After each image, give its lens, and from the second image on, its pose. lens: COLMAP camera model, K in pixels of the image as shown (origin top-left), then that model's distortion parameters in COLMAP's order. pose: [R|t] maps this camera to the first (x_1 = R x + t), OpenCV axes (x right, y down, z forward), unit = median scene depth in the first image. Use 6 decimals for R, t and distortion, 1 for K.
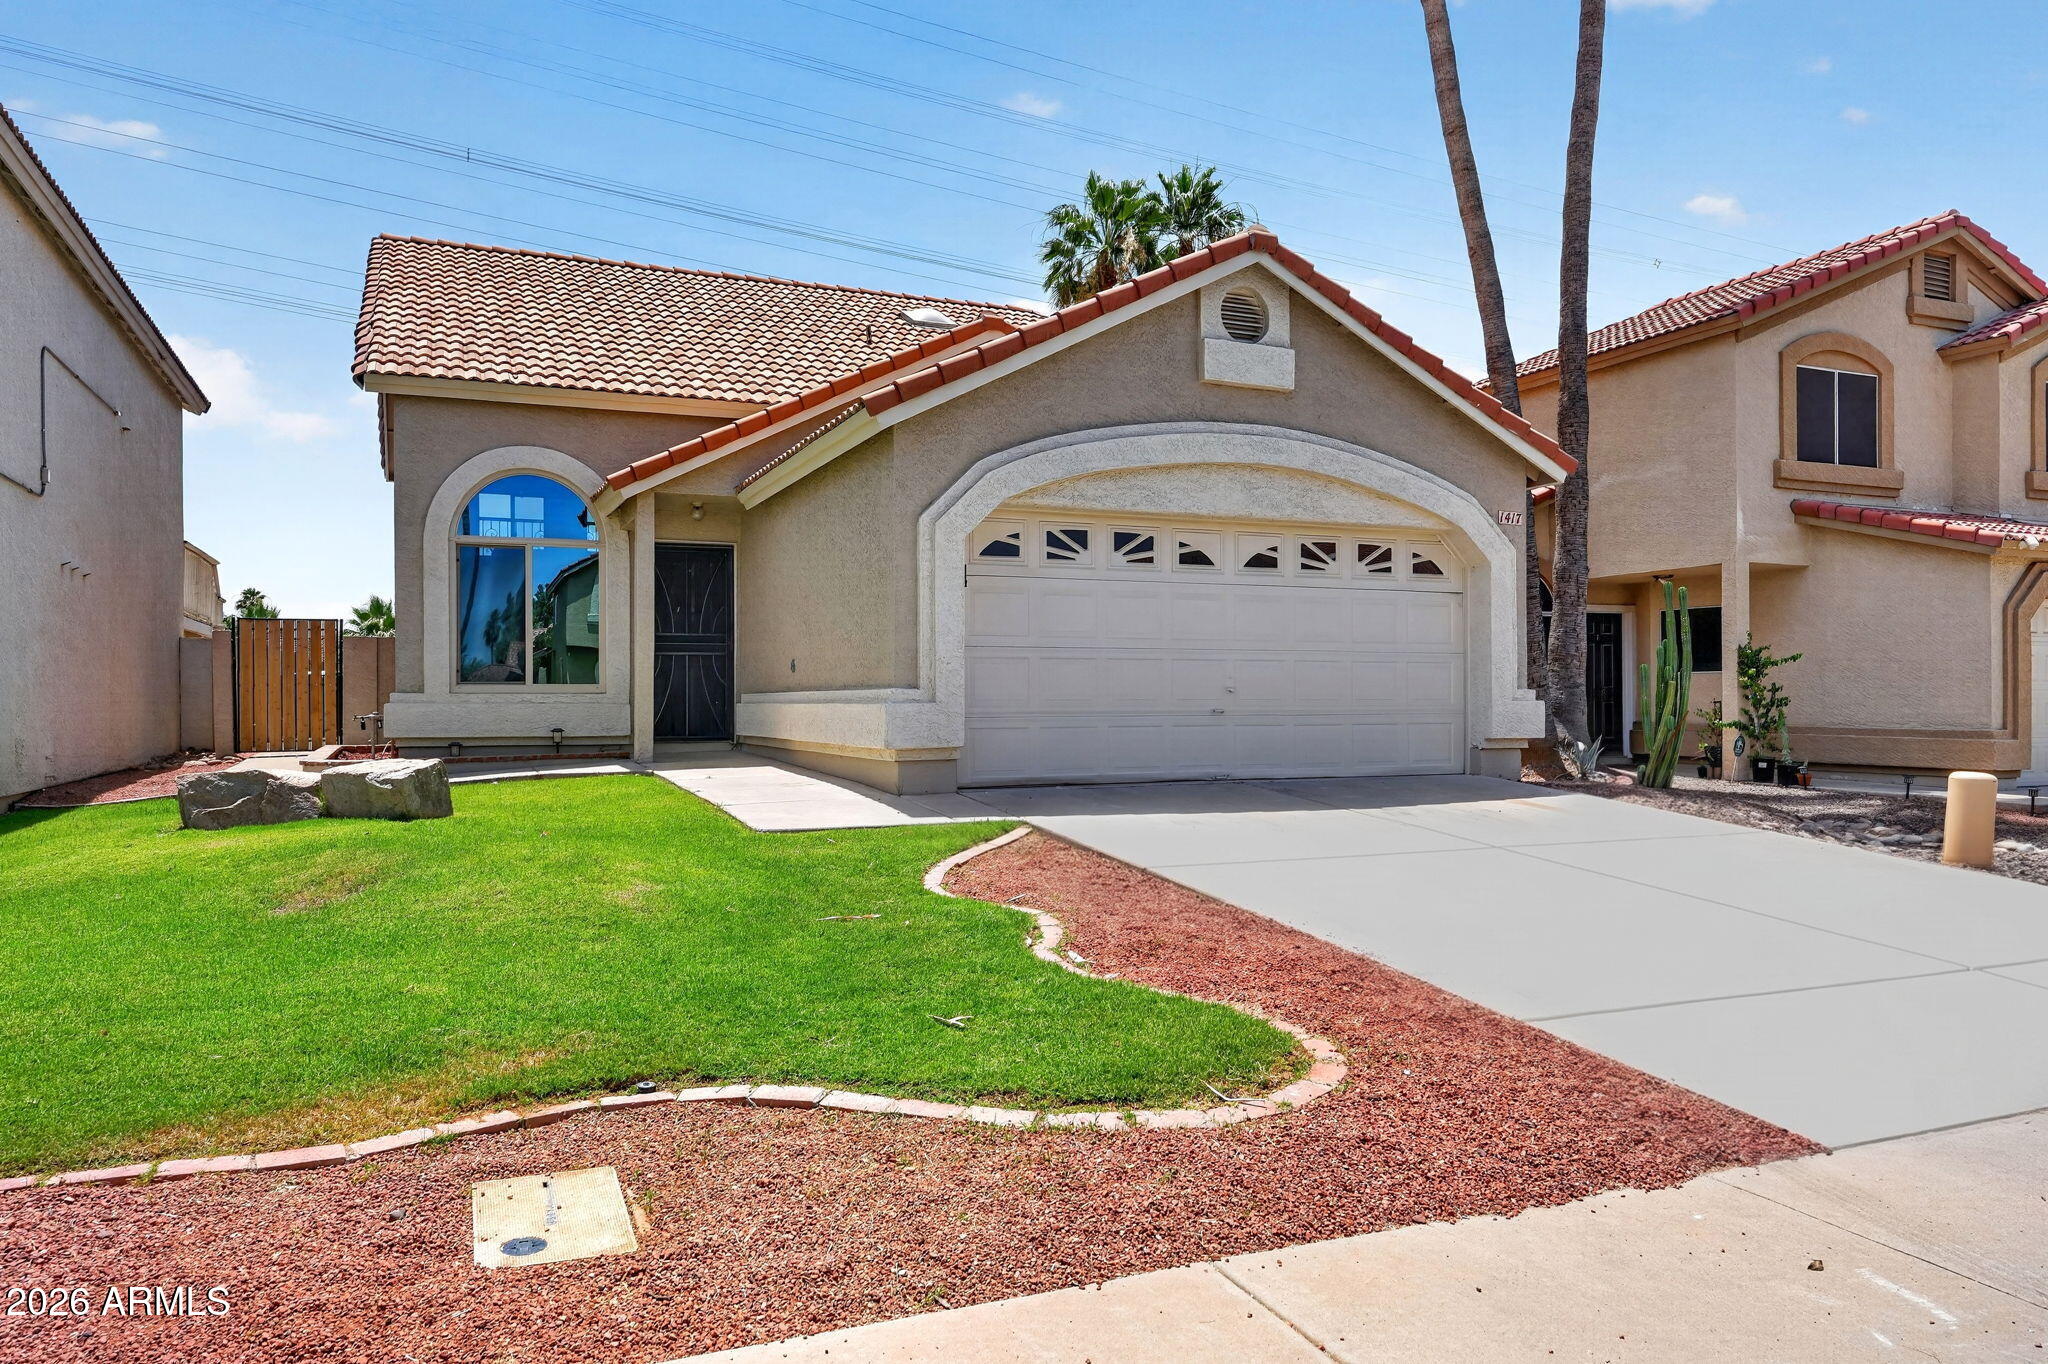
lens RADIAL K [[1459.5, 0, 1039.5], [0, 1459.5, 698.3], [0, 0, 1]] dist [-0.003748, 0.004082]
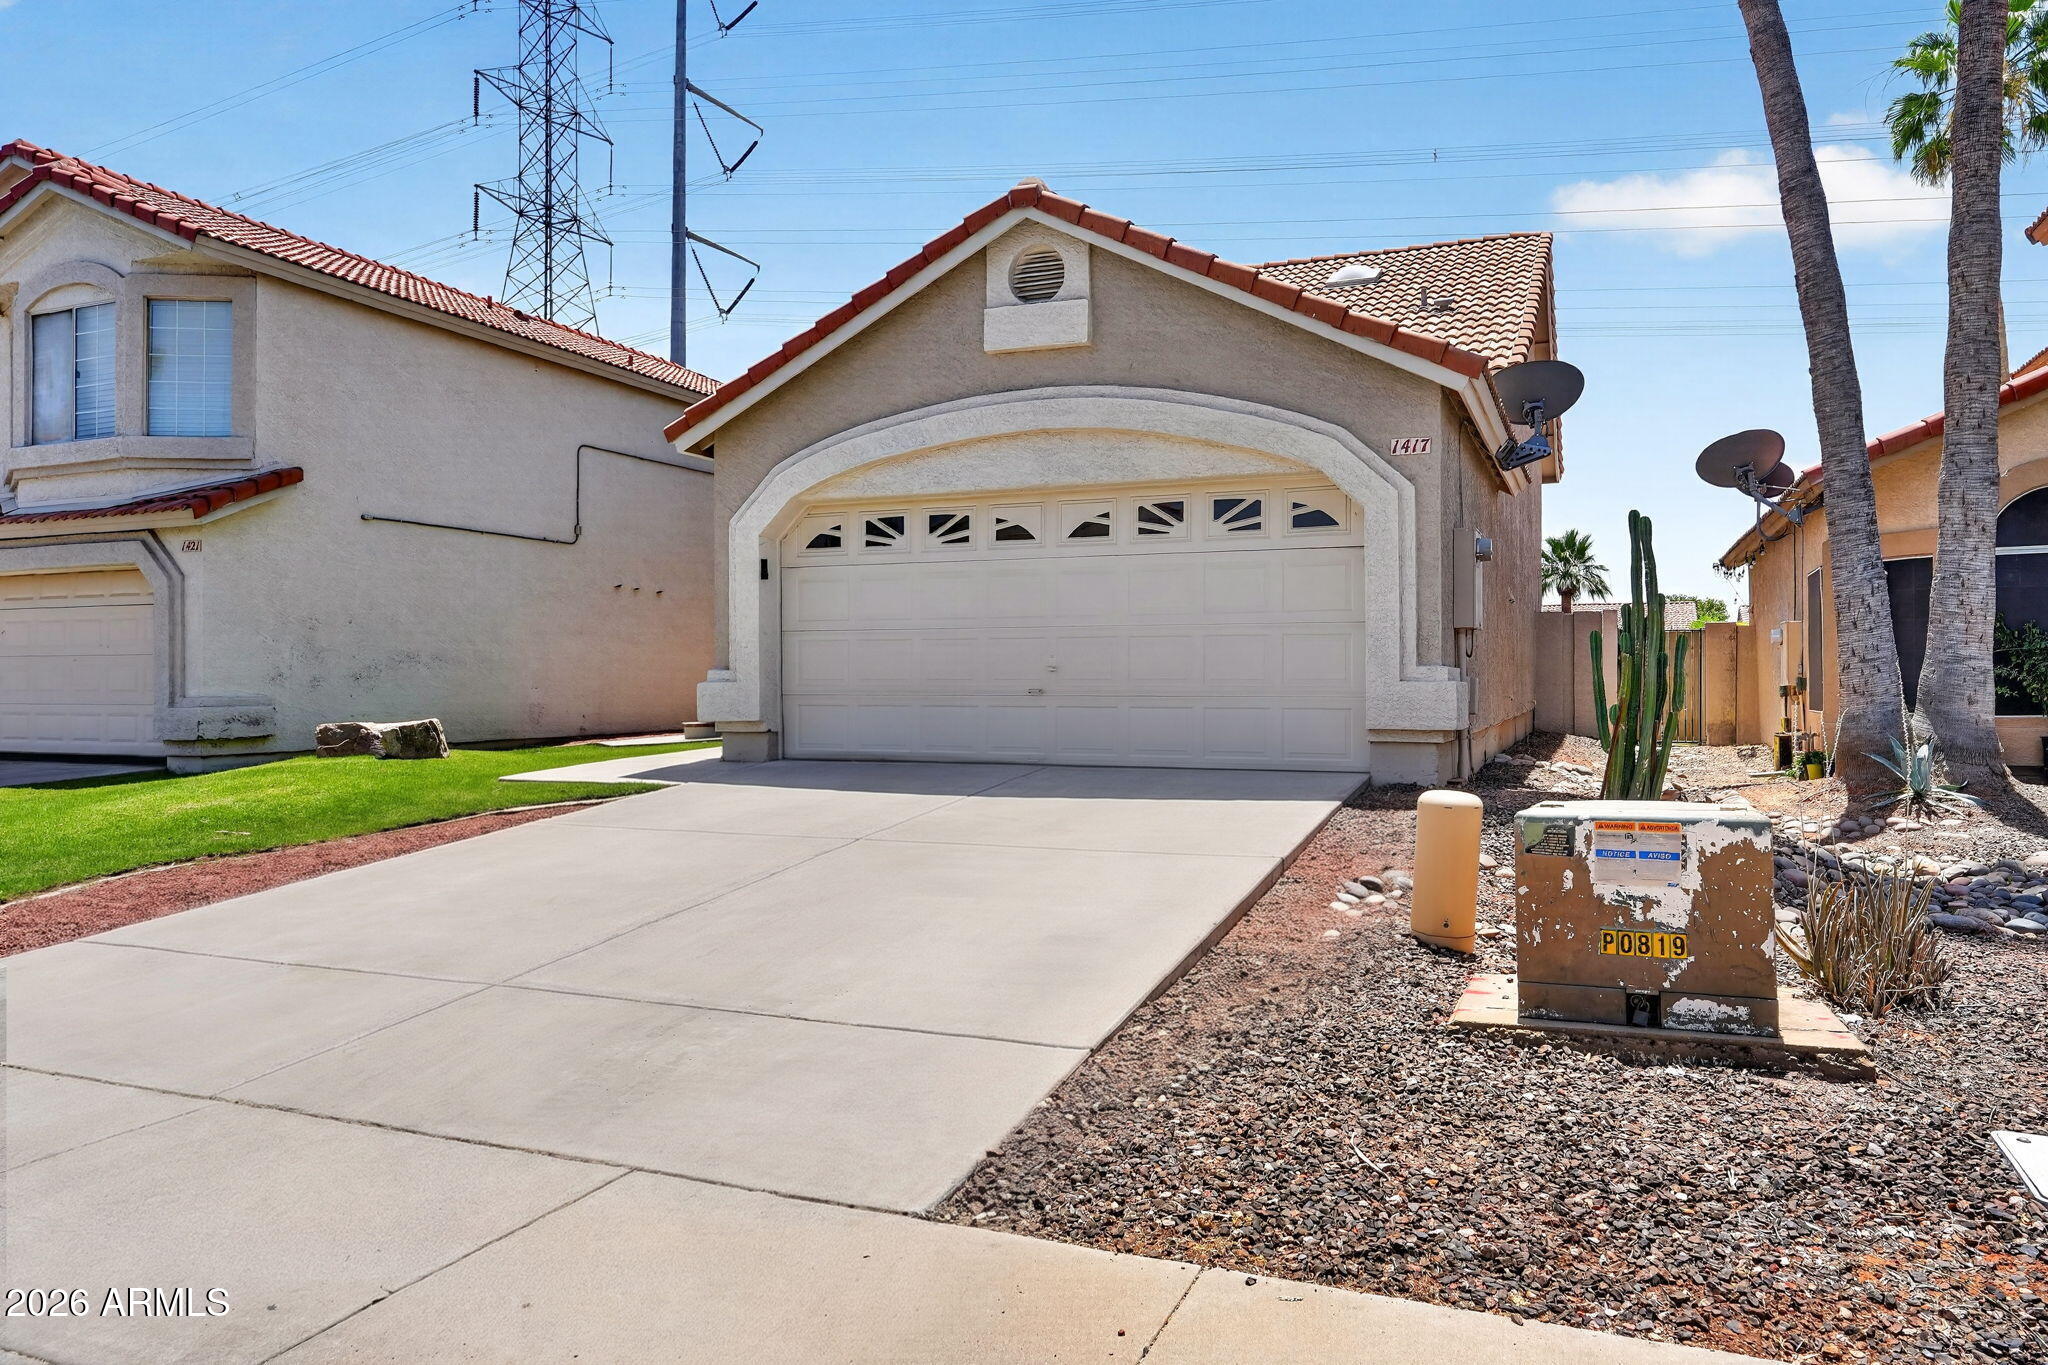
lens RADIAL K [[1459.5, 0, 981.4], [0, 1459.5, 660.0], [0, 0, 1]] dist [-0.003748, 0.004082]
pose [[0.667754, -0.008638, -0.744332, 0.810516], [-0.000384, 0.999929, -0.011948, -0.000217], [0.744382, 0.008264, 0.667703, 0.336341]]
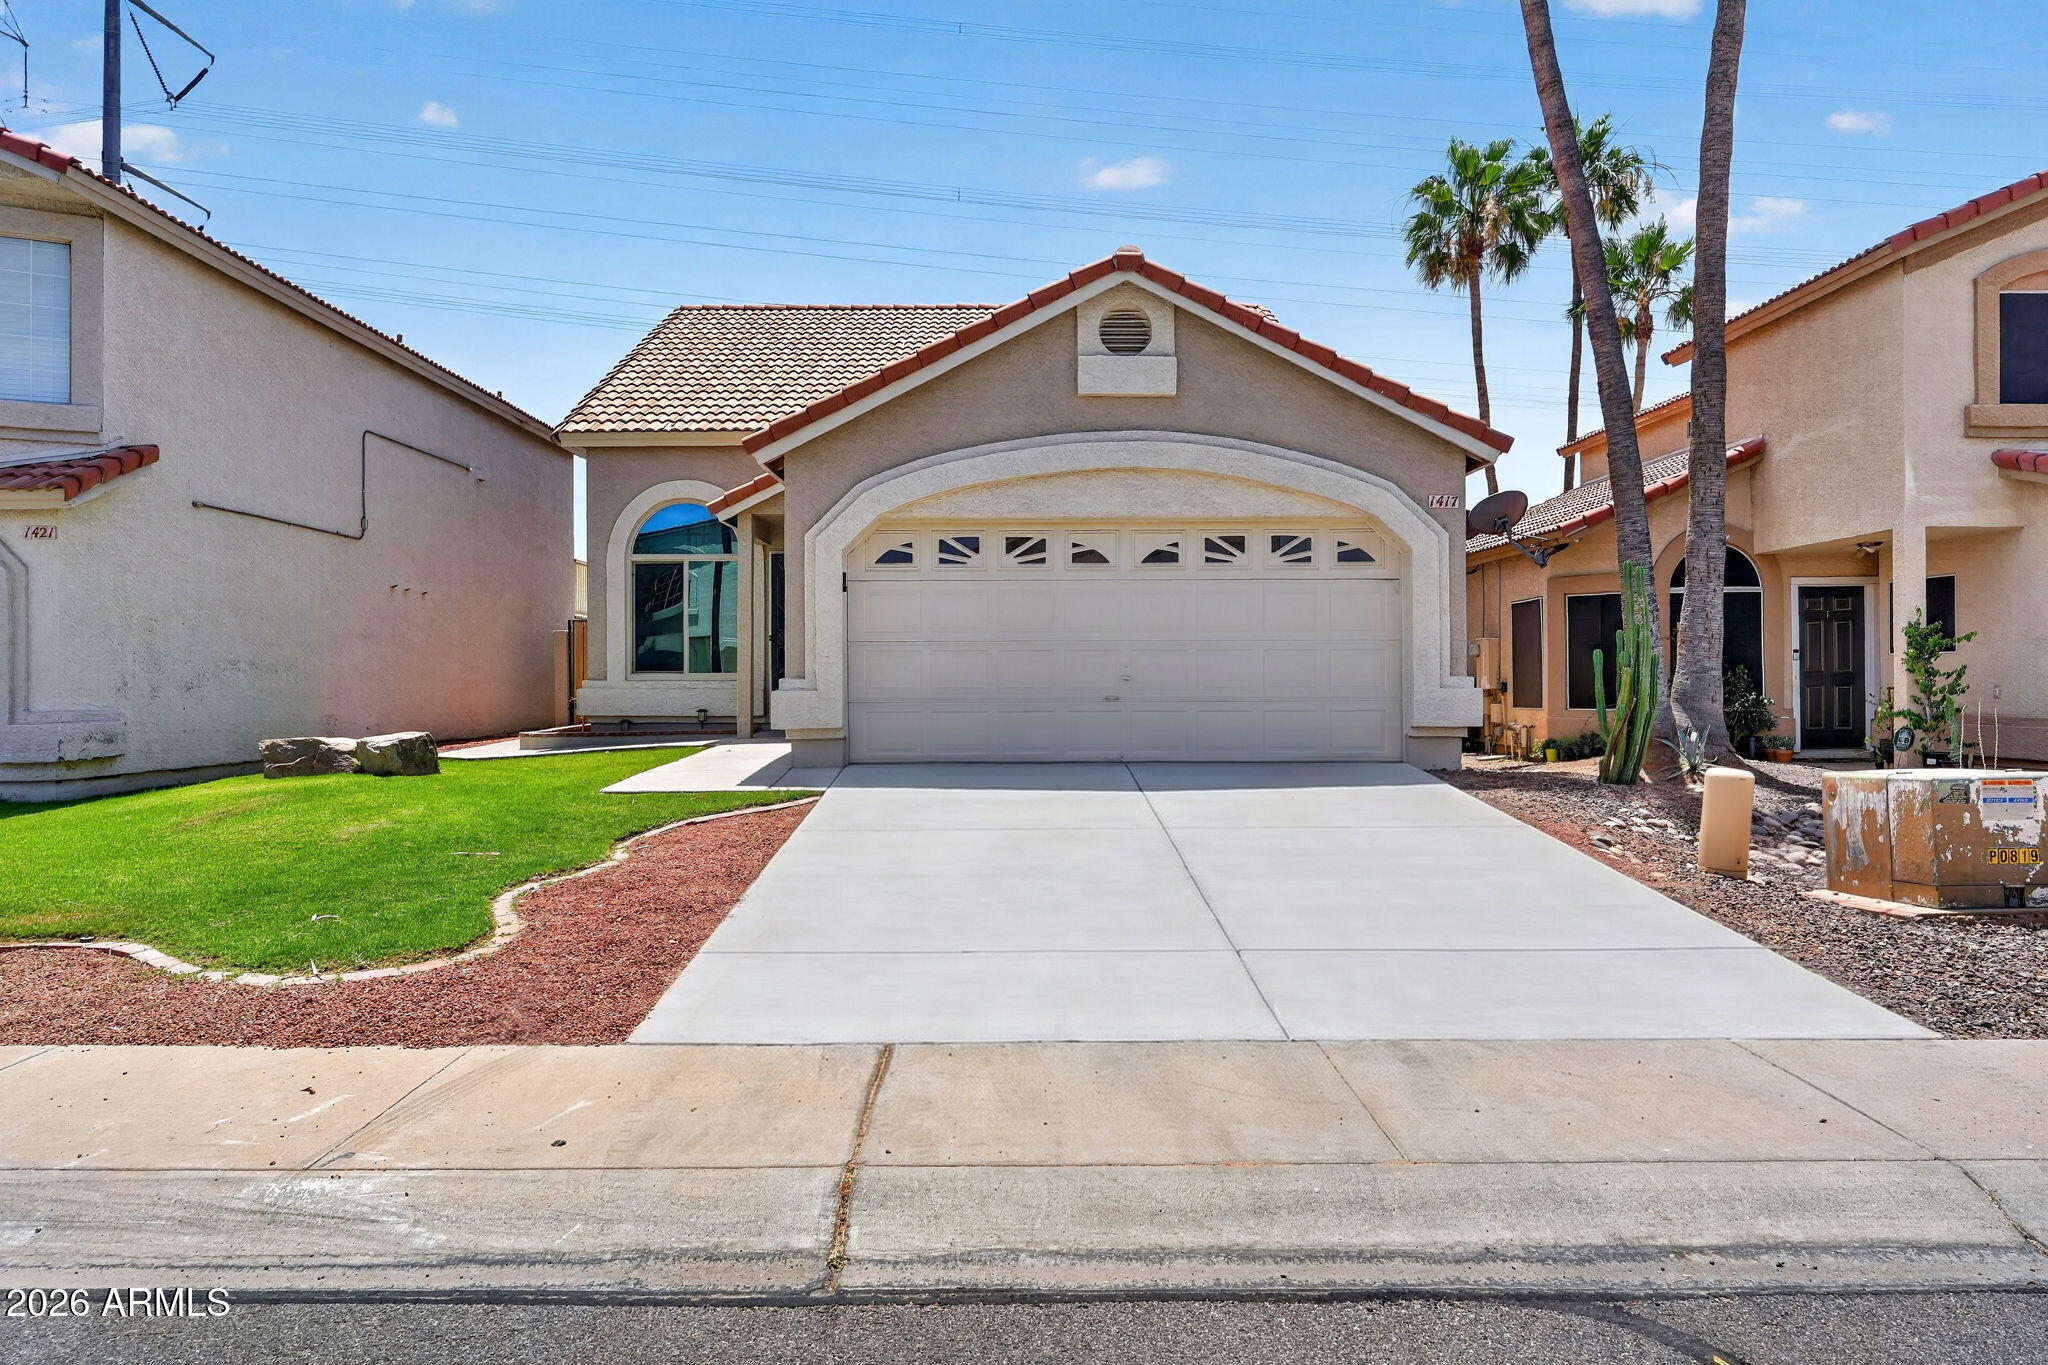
lens RADIAL K [[1459.5, 0, 1021.2], [0, 1459.5, 670.9], [0, 0, 1]] dist [-0.003748, 0.004082]
pose [[0.914551, -0.004259, -0.404448, 0.497746], [0.002087, 0.999981, -0.005813, -0.004977], [0.404465, 0.004473, 0.914543, -0.013470]]
